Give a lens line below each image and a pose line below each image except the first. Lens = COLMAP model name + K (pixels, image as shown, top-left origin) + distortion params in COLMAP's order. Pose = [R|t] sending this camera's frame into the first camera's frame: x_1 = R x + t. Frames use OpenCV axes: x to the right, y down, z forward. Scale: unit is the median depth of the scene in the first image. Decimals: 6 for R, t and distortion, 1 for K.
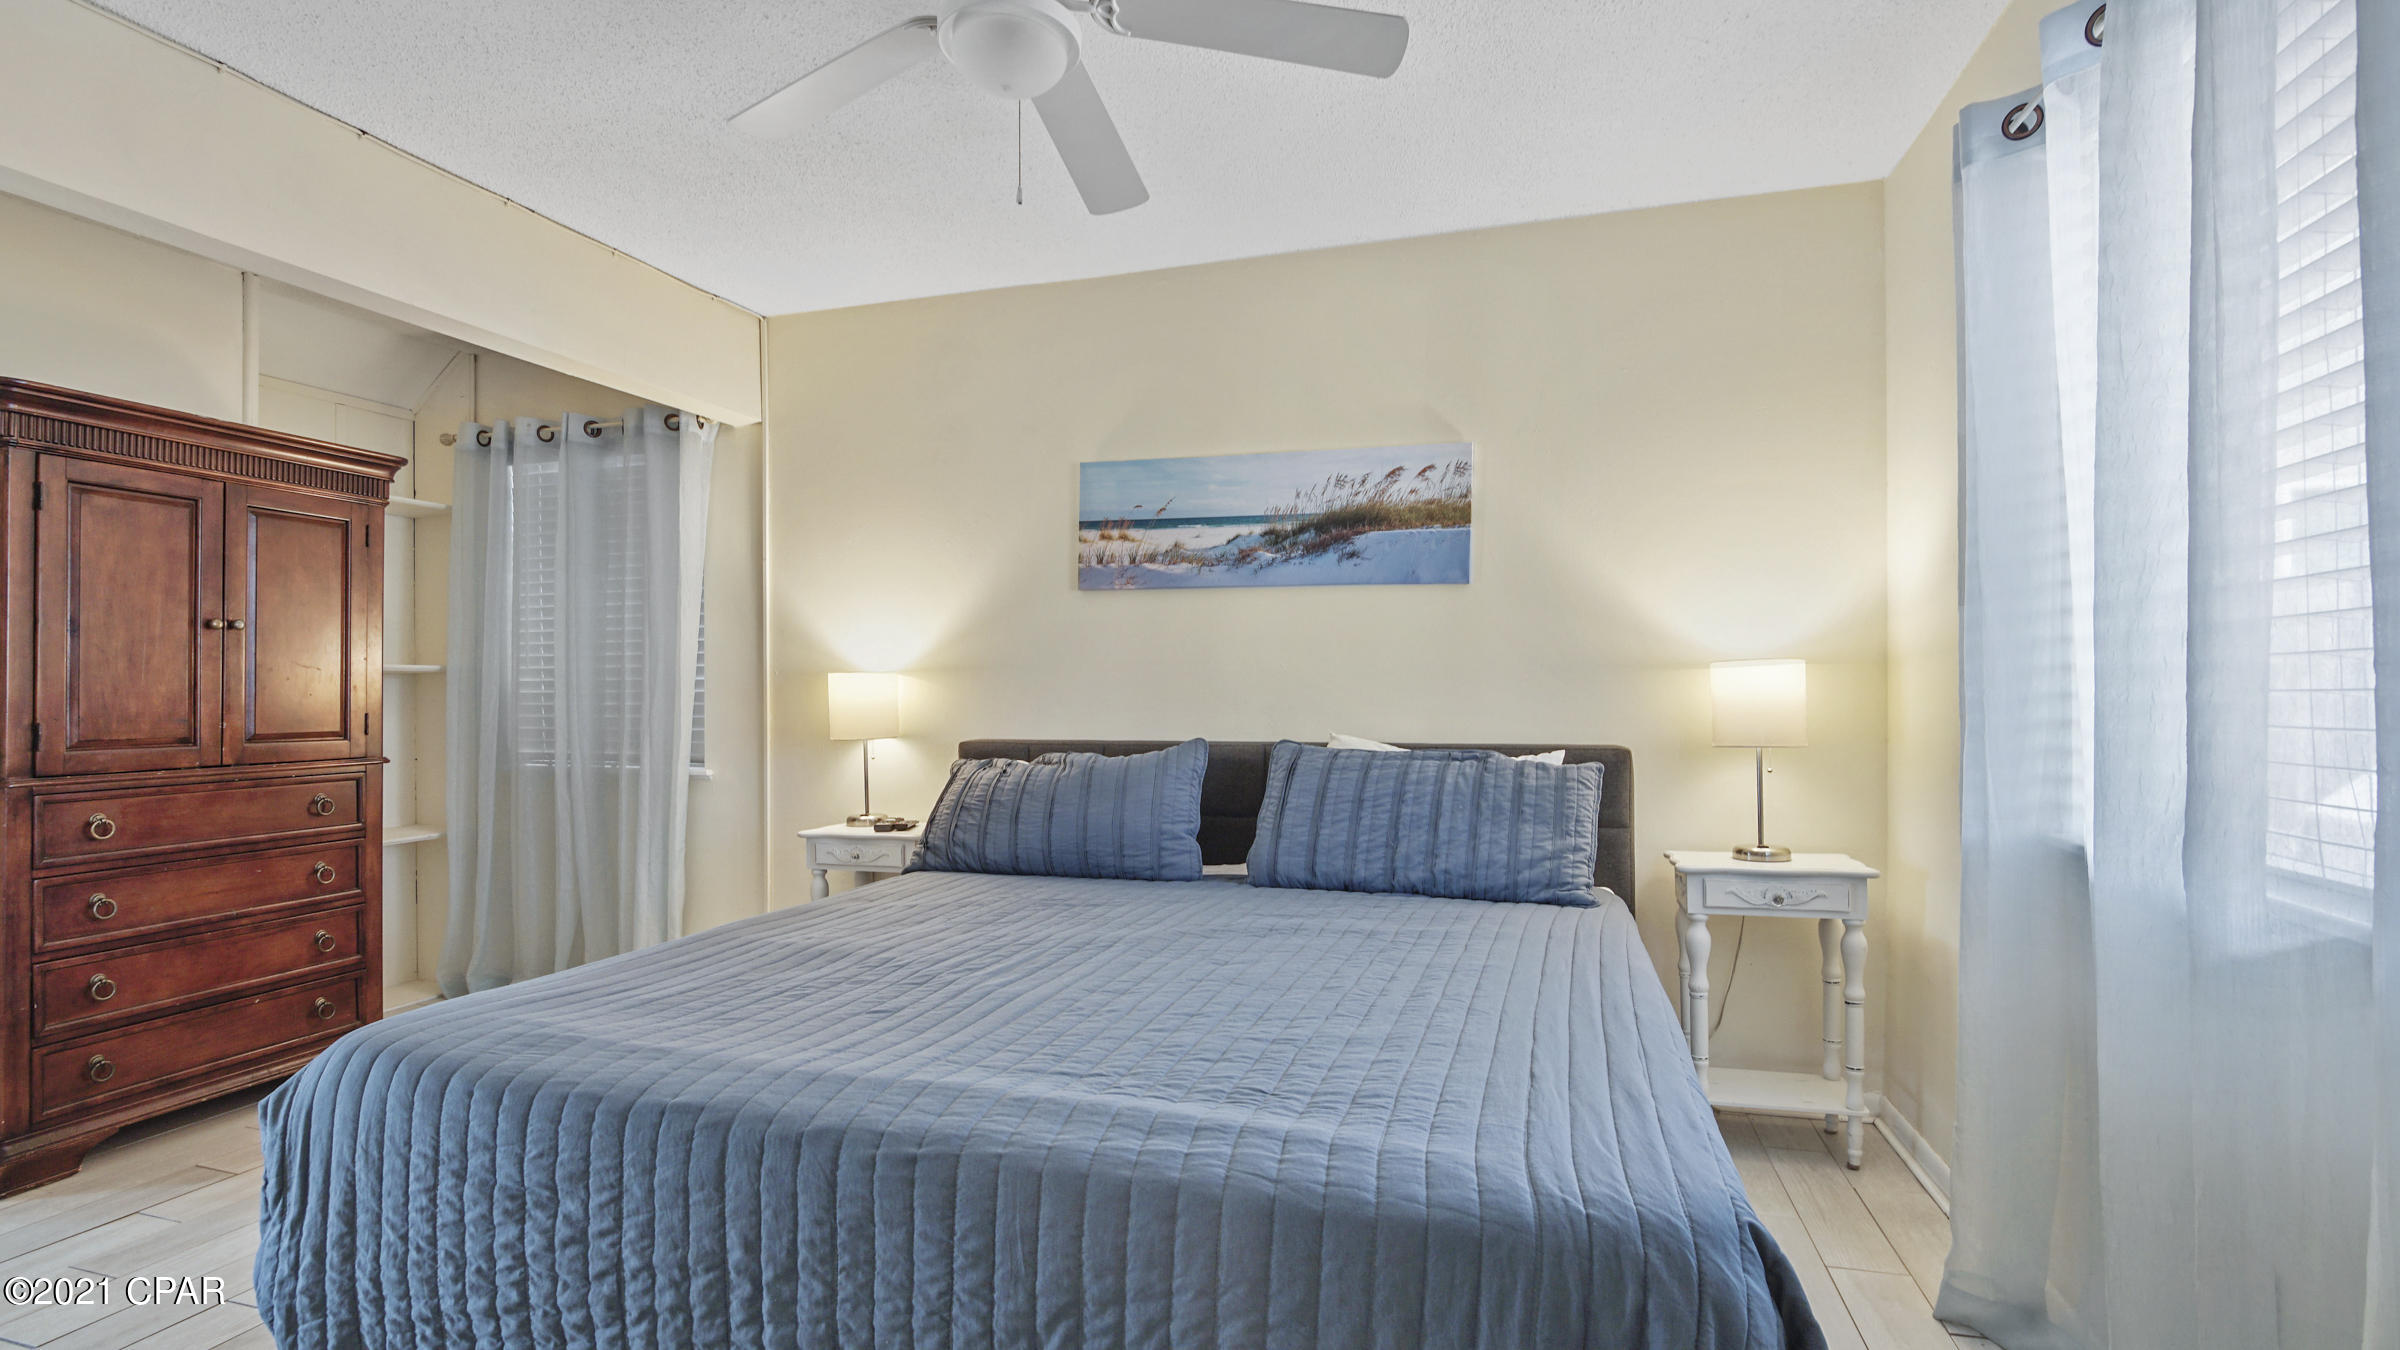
lens RADIAL K [[1103.1, 0, 1212.5], [0, 1103.1, 694.0], [0, 0, 1]] dist [-0.002720, -0.002186]
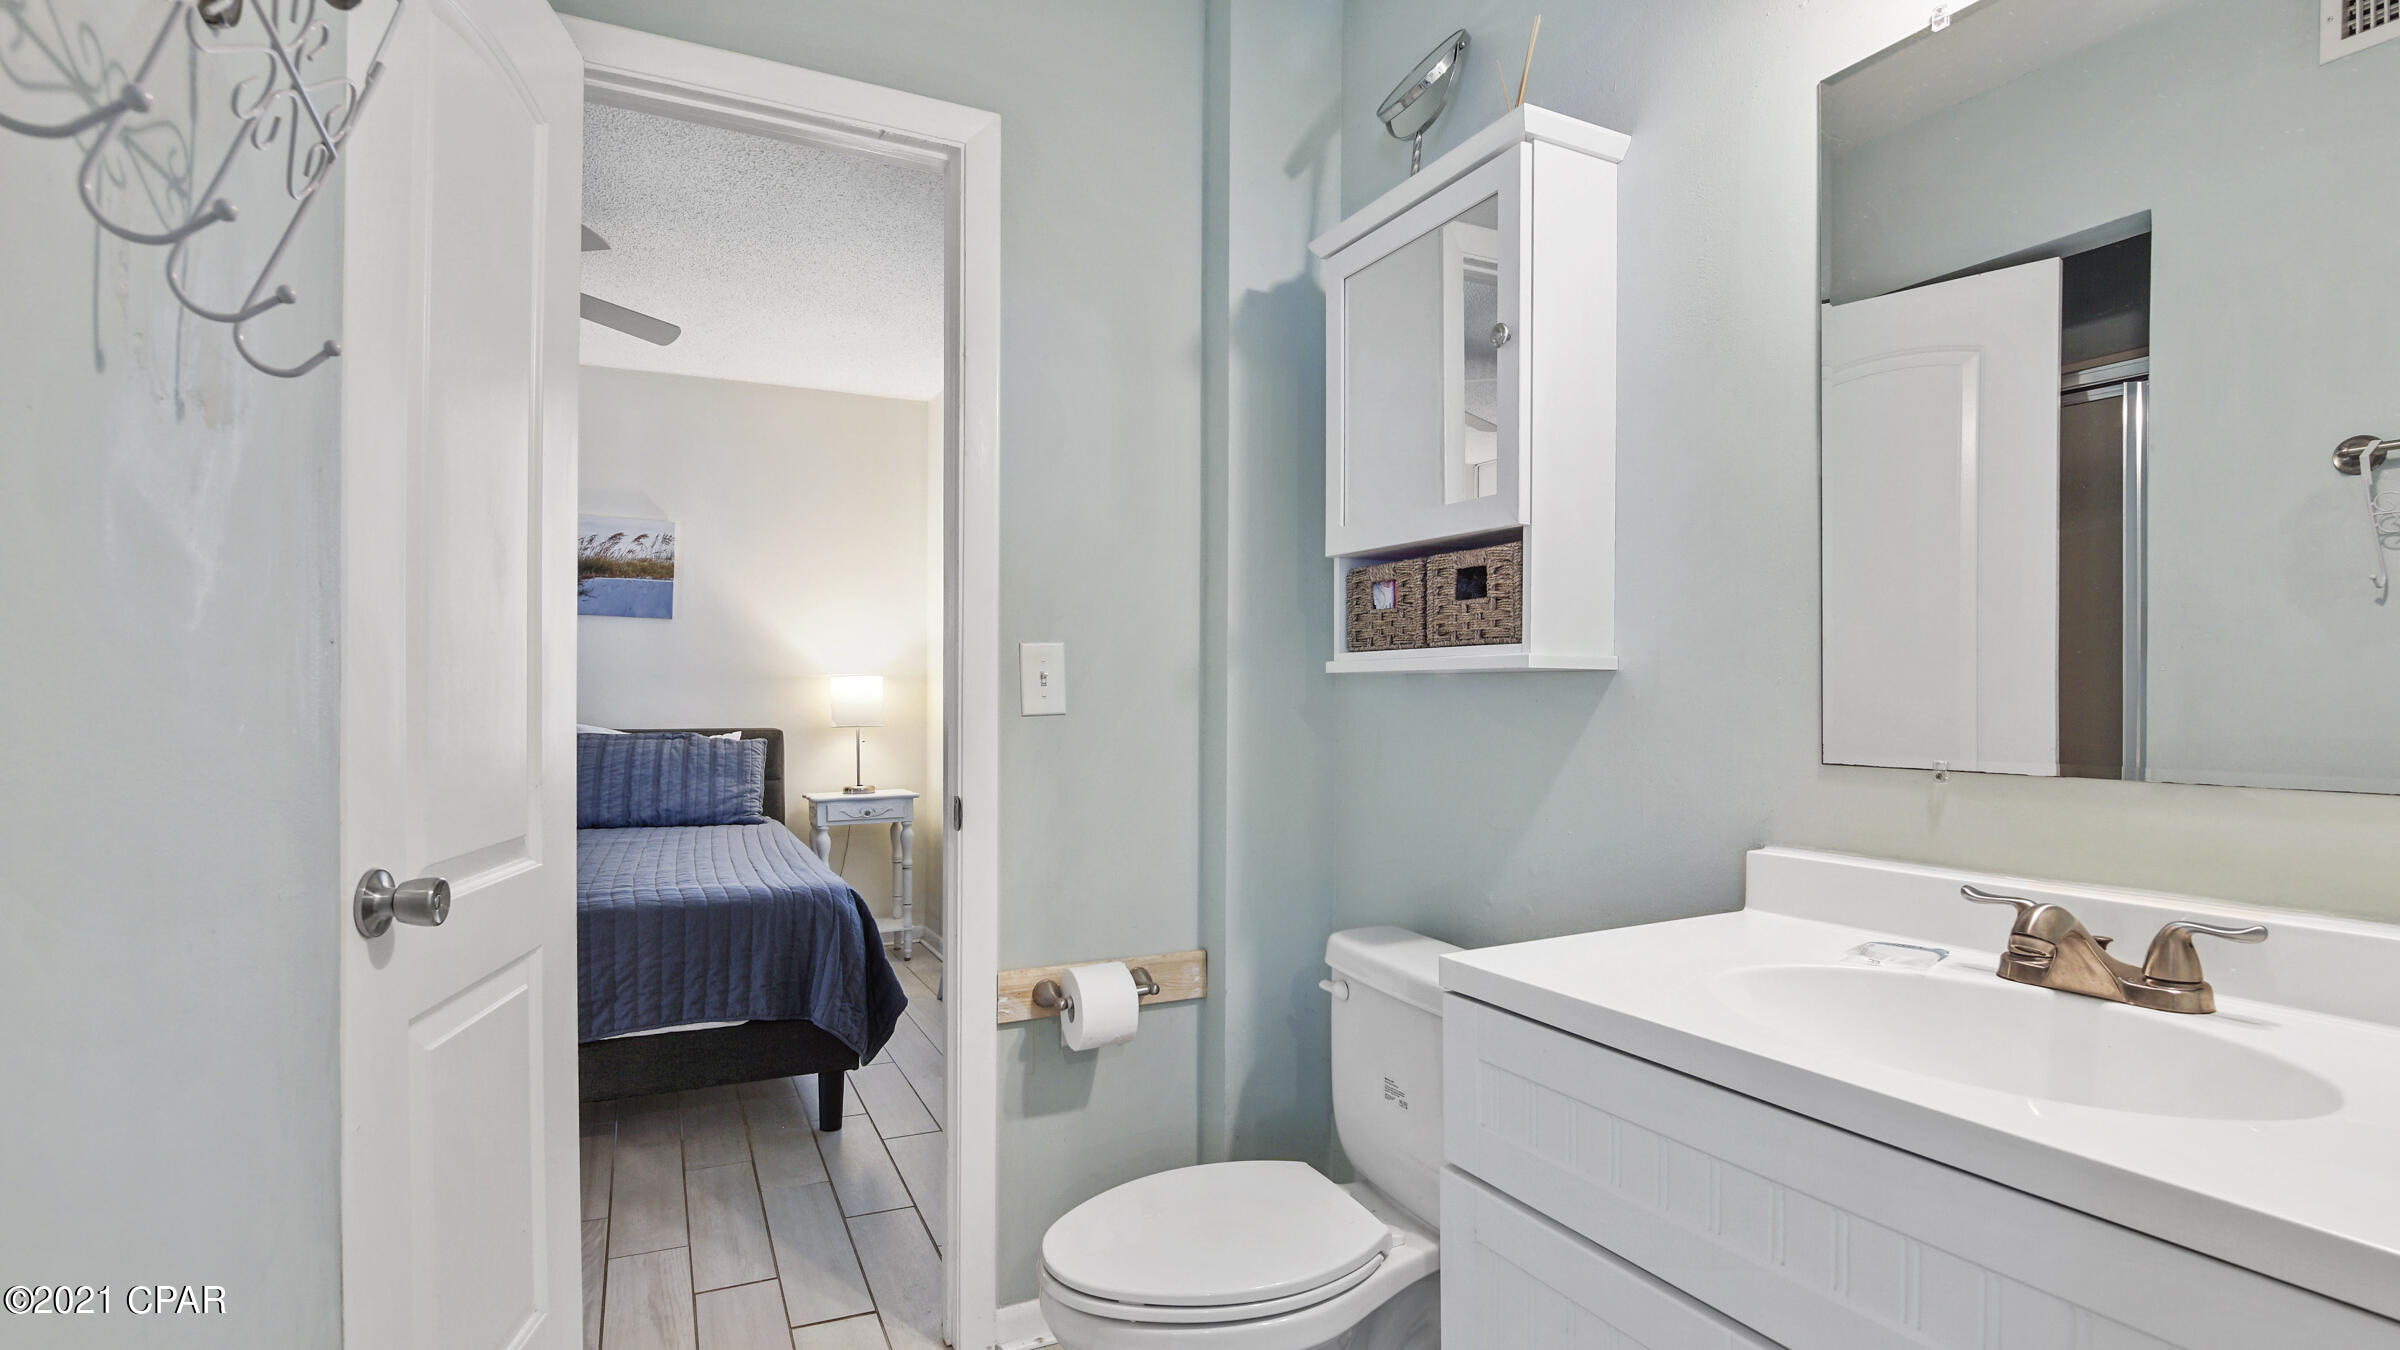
lens RADIAL K [[1103.1, 0, 1177.9], [0, 1103.1, 711.7], [0, 0, 1]] dist [-0.002720, -0.002186]
pose [[0.740050, -0.003298, 0.672544, -0.275530], [-0.004998, 0.999933, 0.010403, 0.004259], [-0.672533, -0.011060, 0.739984, -0.575071]]
